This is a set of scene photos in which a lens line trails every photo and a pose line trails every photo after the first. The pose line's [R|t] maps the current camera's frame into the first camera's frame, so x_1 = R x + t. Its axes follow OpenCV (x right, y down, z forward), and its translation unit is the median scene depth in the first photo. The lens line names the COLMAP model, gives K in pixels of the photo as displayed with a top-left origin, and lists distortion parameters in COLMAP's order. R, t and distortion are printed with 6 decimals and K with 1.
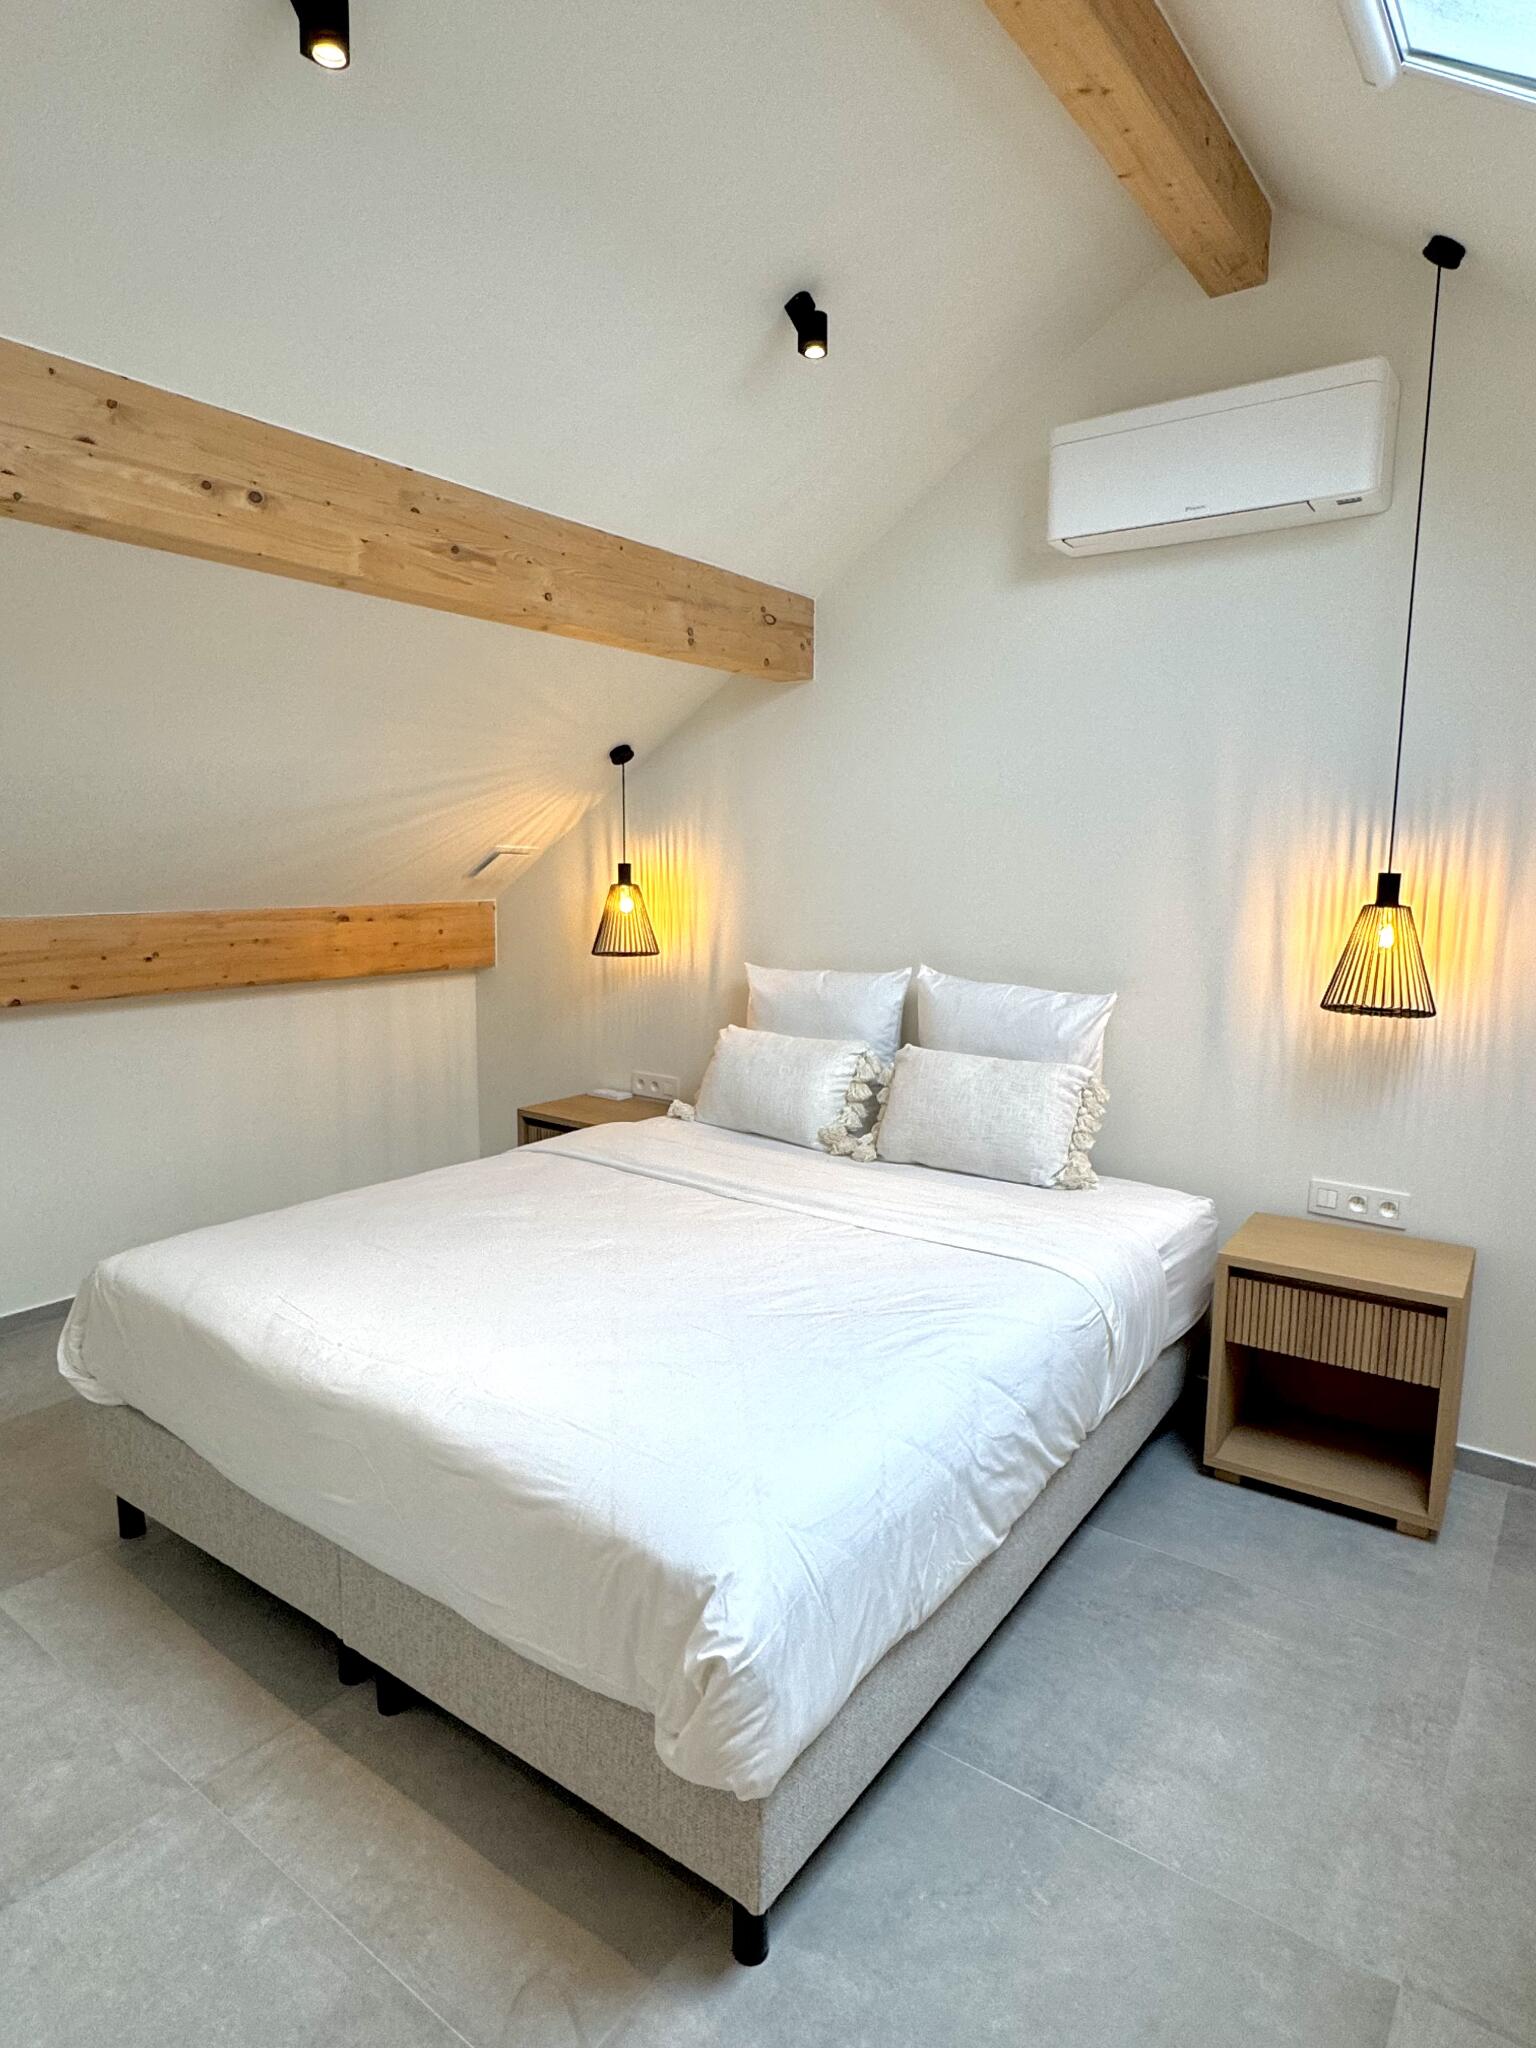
lens RADIAL K [[1150.9, 0, 768.0], [0, 1150.9, 1024.0], [0, 0, 1]] dist [0.004052, -0.000416]
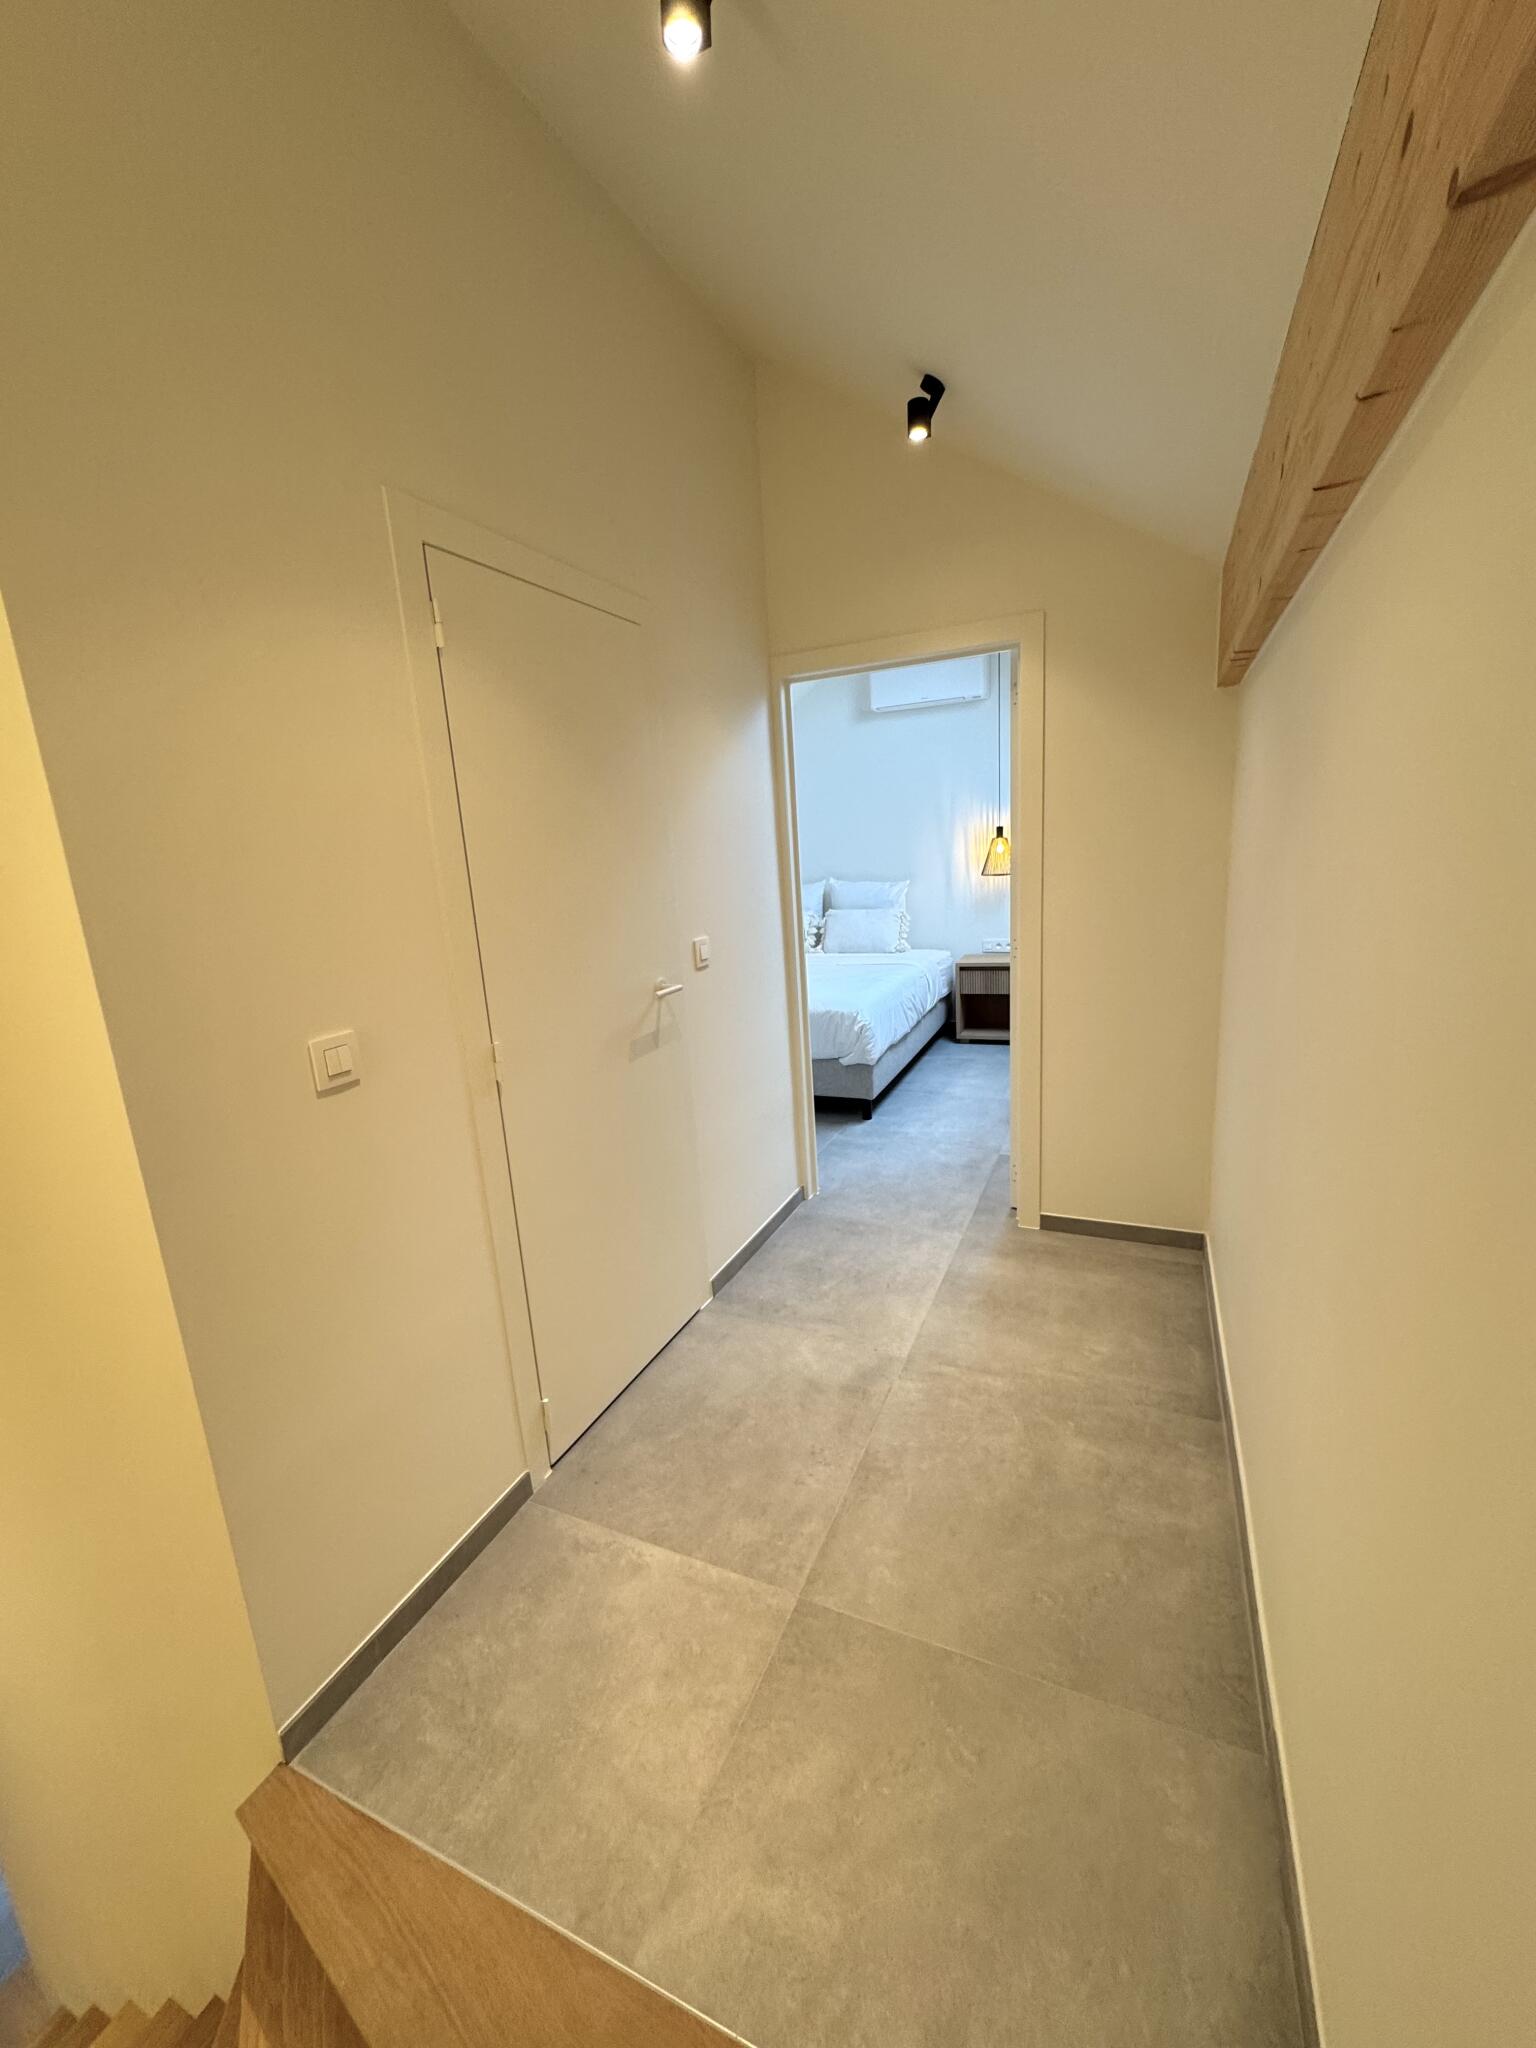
lens RADIAL K [[823.4, 0, 769.4], [0, 823.4, 1024.8], [0, 0, 1]] dist [0.000482, -0.000104]
pose [[0.974281, -0.112200, 0.195415, -0.501777], [0.098588, 0.992061, 0.078072, 0.147984], [-0.202623, -0.056799, 0.977608, -0.965092]]
